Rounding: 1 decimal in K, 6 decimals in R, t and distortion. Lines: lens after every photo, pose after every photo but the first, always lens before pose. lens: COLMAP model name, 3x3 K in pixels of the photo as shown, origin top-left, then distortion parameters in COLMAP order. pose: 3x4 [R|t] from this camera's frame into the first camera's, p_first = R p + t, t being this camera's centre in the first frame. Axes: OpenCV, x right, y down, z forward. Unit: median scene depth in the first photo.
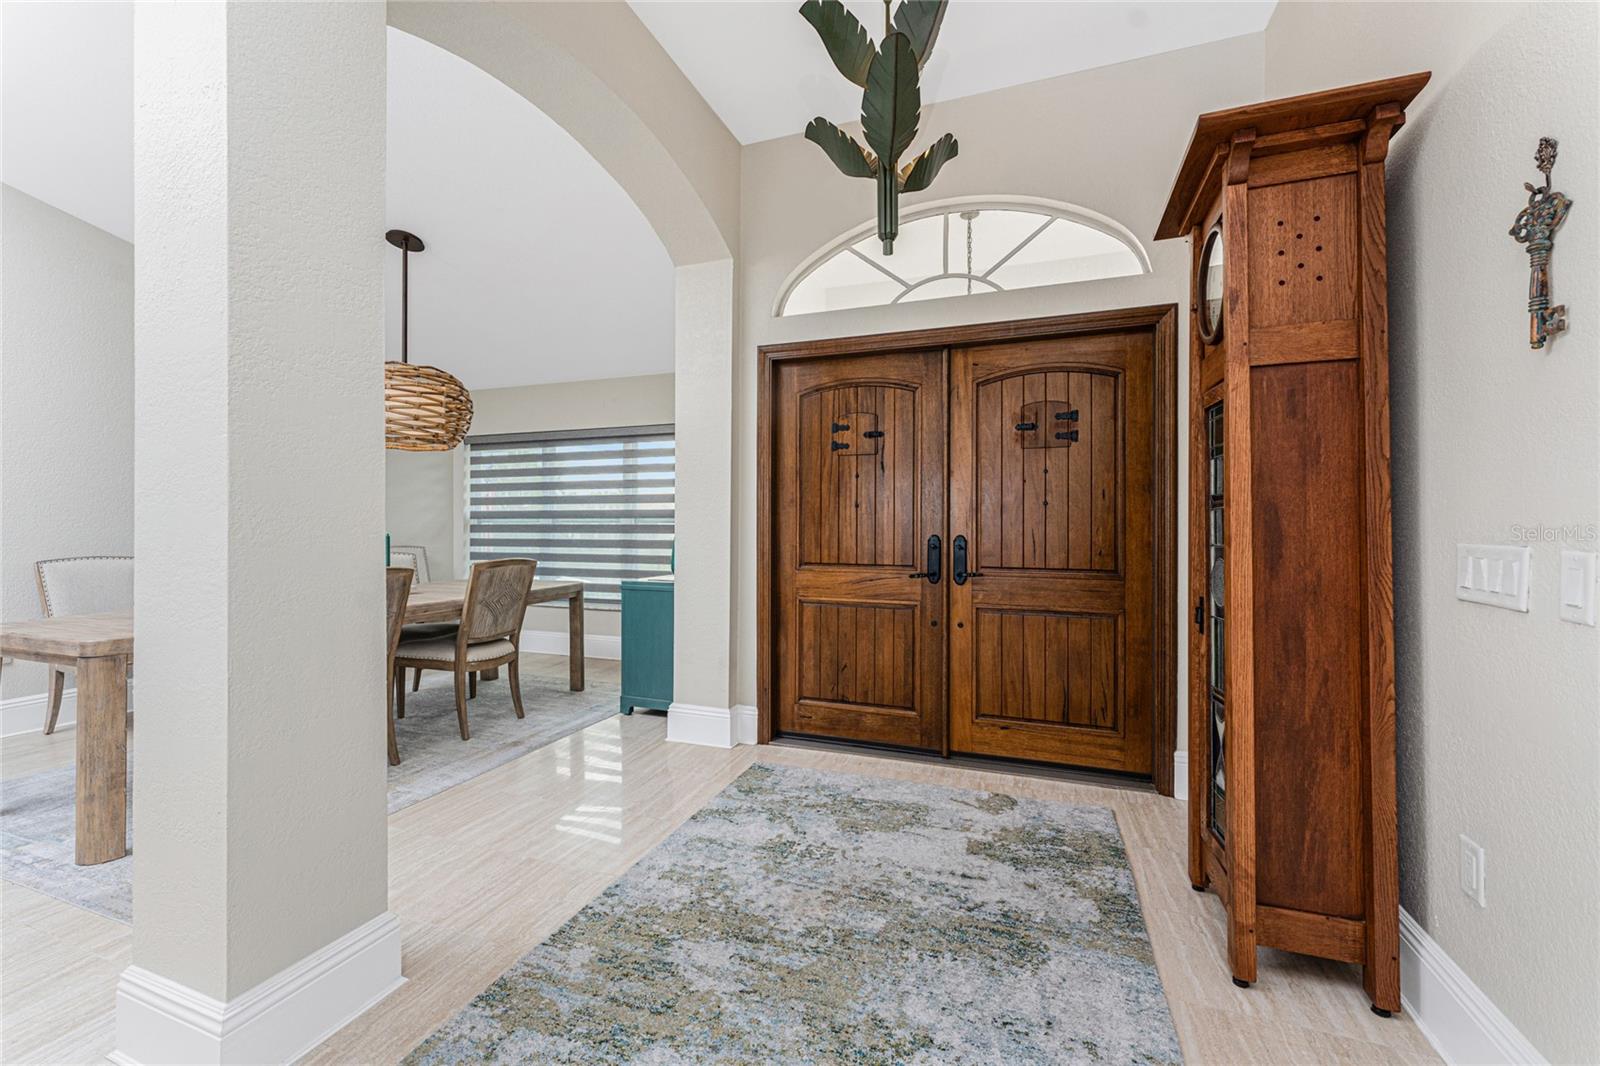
lens RADIAL K [[642.1, 0, 812.4], [0, 642.1, 520.1], [0, 0, 1]] dist [0.000233, 0.000326]
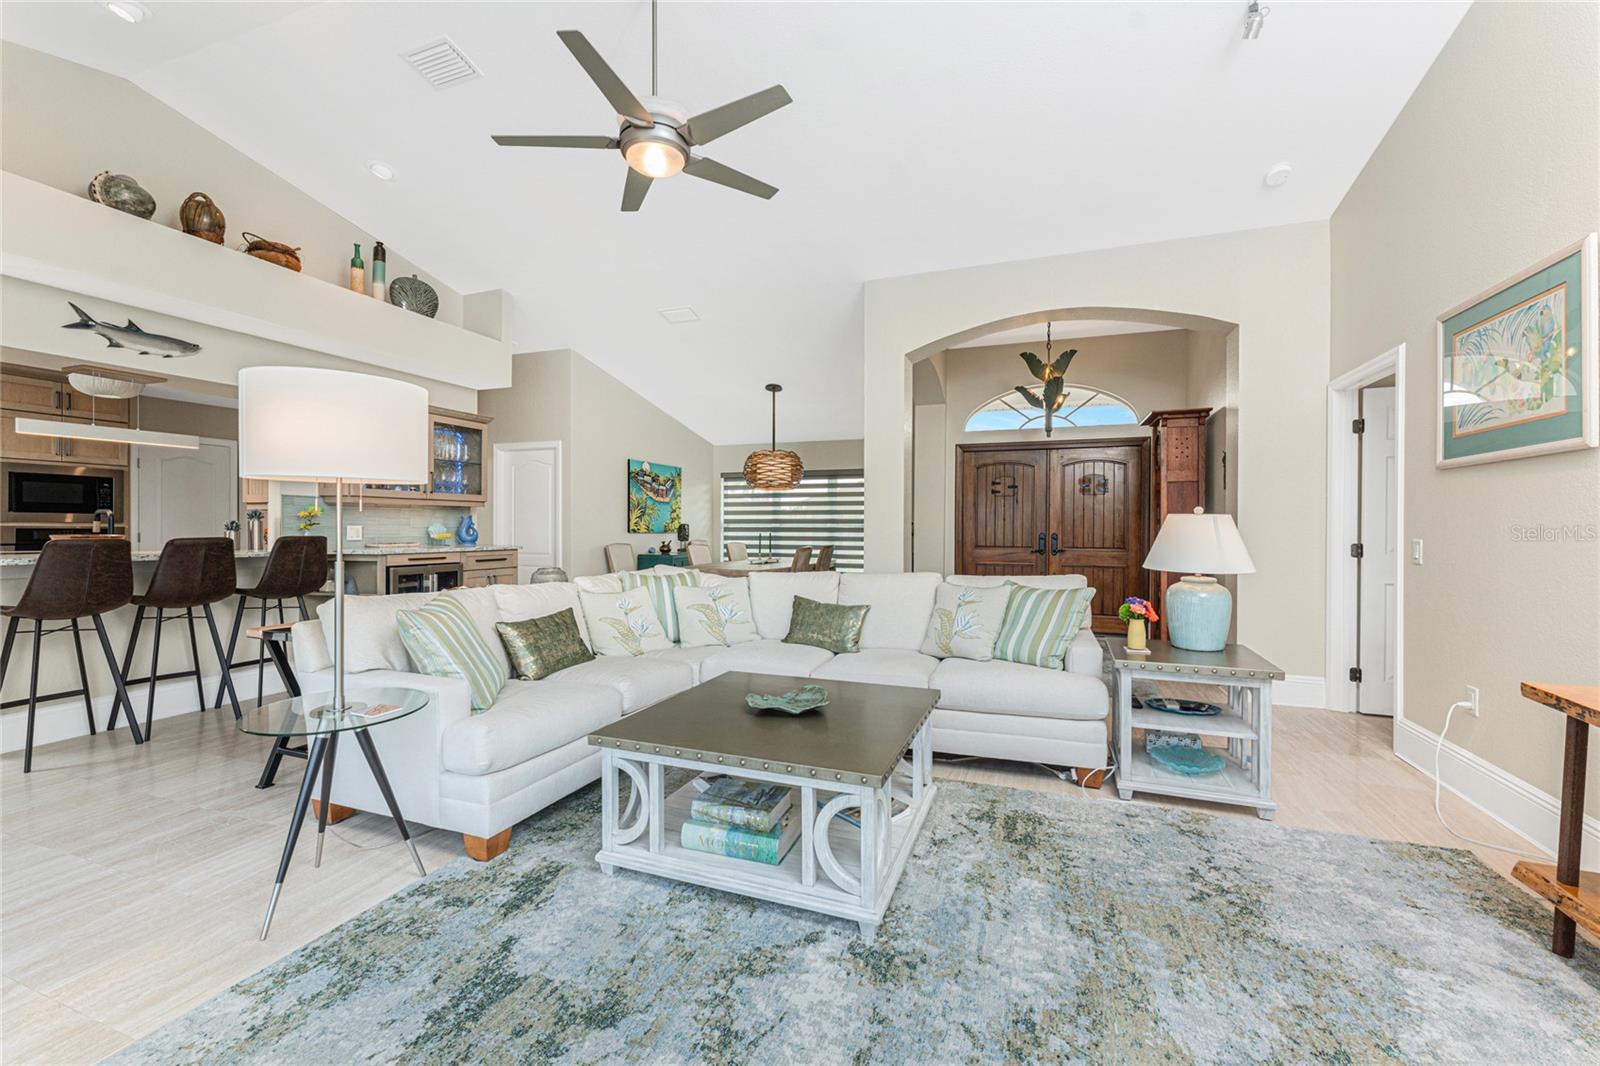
lens RADIAL K [[642.1, 0, 801.6], [0, 642.1, 529.6], [0, 0, 1]] dist [0.000233, 0.000326]
pose [[0.999887, 0.005267, -0.014080, -0.601827], [-0.005134, 0.999942, 0.009425, -0.004800], [0.014128, -0.009352, 0.999856, -1.216172]]
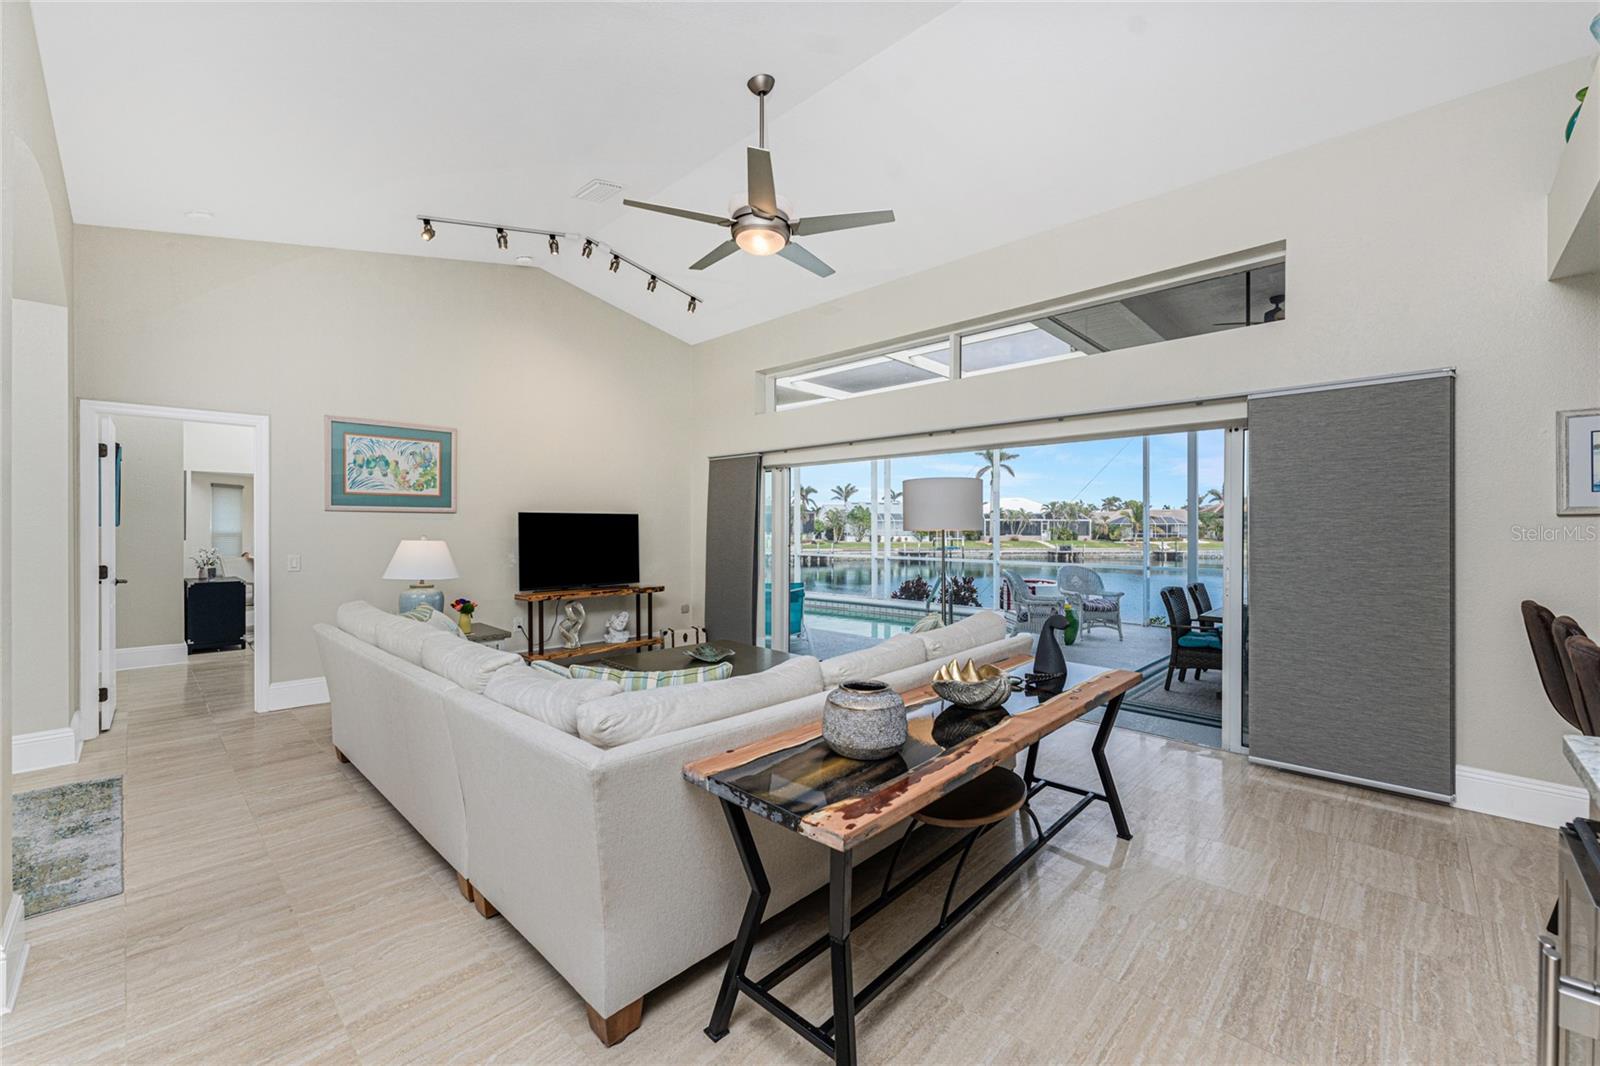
lens RADIAL K [[642.1, 0, 806.0], [0, 642.1, 527.8], [0, 0, 1]] dist [0.000233, 0.000326]
pose [[-0.918725, -0.001179, 0.394896, -1.327786], [-0.001922, 0.999997, -0.001486, -0.047120], [-0.394893, -0.002124, -0.918725, 0.688091]]
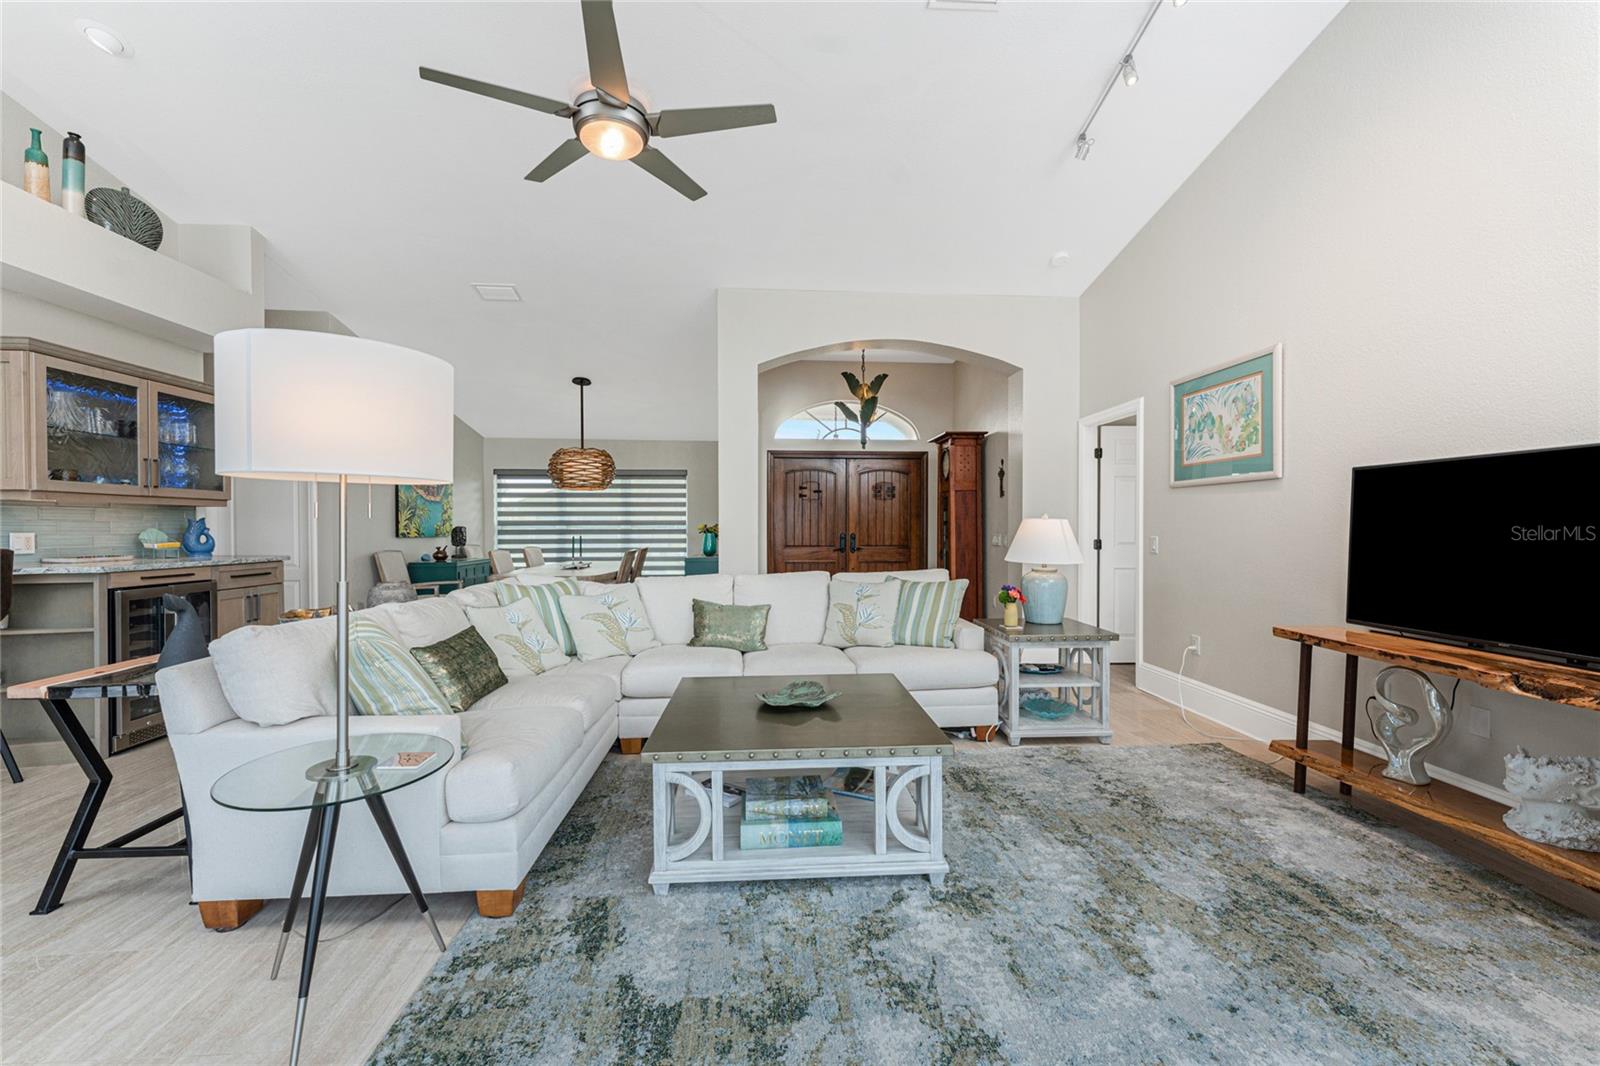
lens RADIAL K [[642.1, 0, 797.9], [0, 642.1, 535.3], [0, 0, 1]] dist [0.000233, 0.000326]
pose [[0.916160, -0.005432, 0.400775, -0.951375], [-0.001409, 0.999858, 0.016773, -0.009935], [-0.400809, -0.015932, 0.916023, -1.191505]]
